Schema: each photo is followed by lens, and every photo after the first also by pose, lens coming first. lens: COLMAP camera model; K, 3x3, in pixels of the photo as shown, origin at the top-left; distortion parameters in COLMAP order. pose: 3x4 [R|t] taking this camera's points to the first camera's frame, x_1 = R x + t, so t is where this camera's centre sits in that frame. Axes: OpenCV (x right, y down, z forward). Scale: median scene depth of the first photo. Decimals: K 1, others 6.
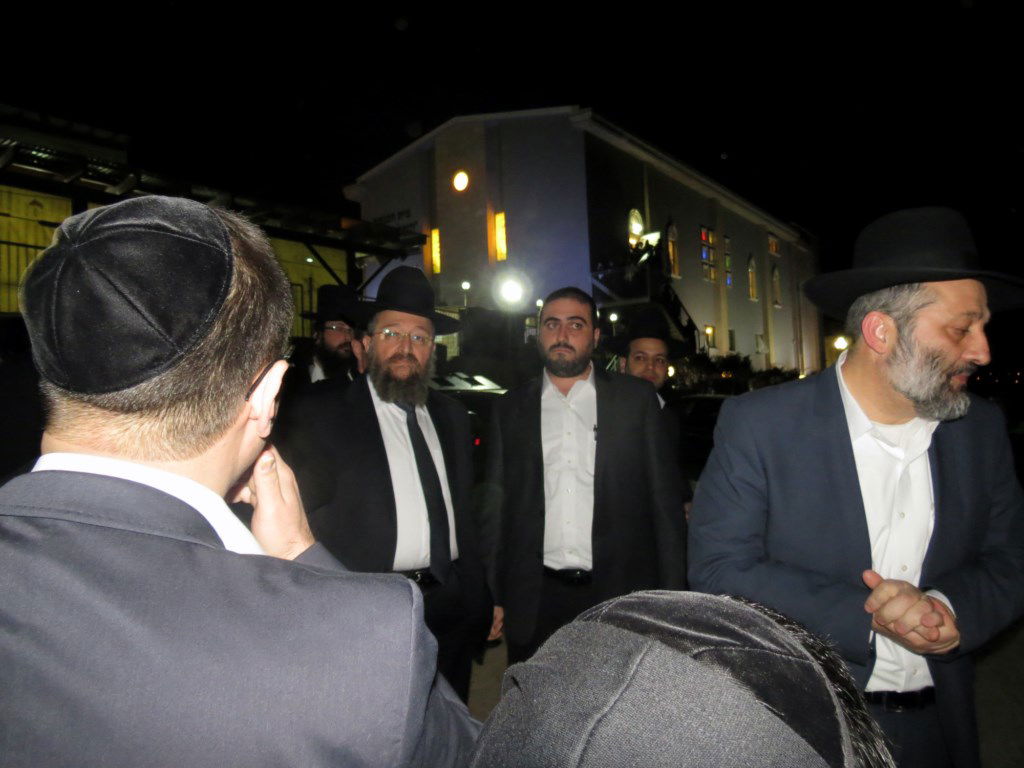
lens RADIAL K [[712.2, 0, 512.0], [0, 712.2, 384.0], [0, 0, 1]] dist [0.093153, 0.001807]
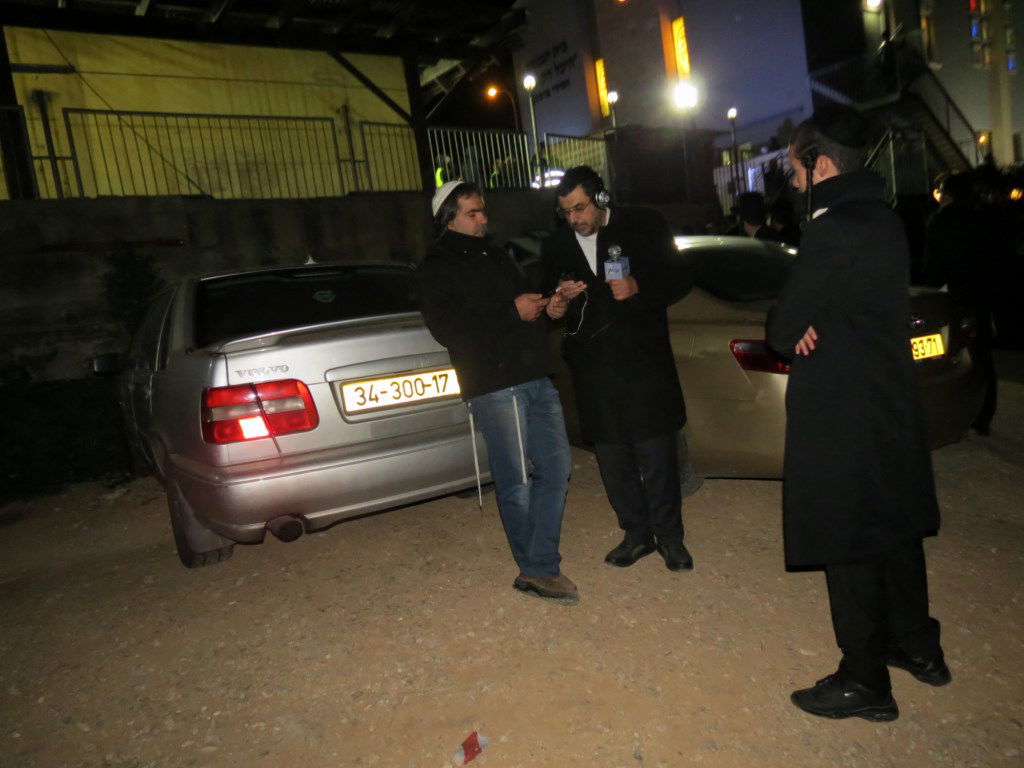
lens RADIAL K [[711.6, 0, 511.0], [0, 711.6, 363.7], [0, 0, 1]] dist [0.001397, 0.000788]
pose [[0.952601, -0.069546, -0.296167, 0.012213], [0.113119, 0.984692, 0.132613, 0.004132], [0.282410, -0.159829, 0.945885, 0.147670]]
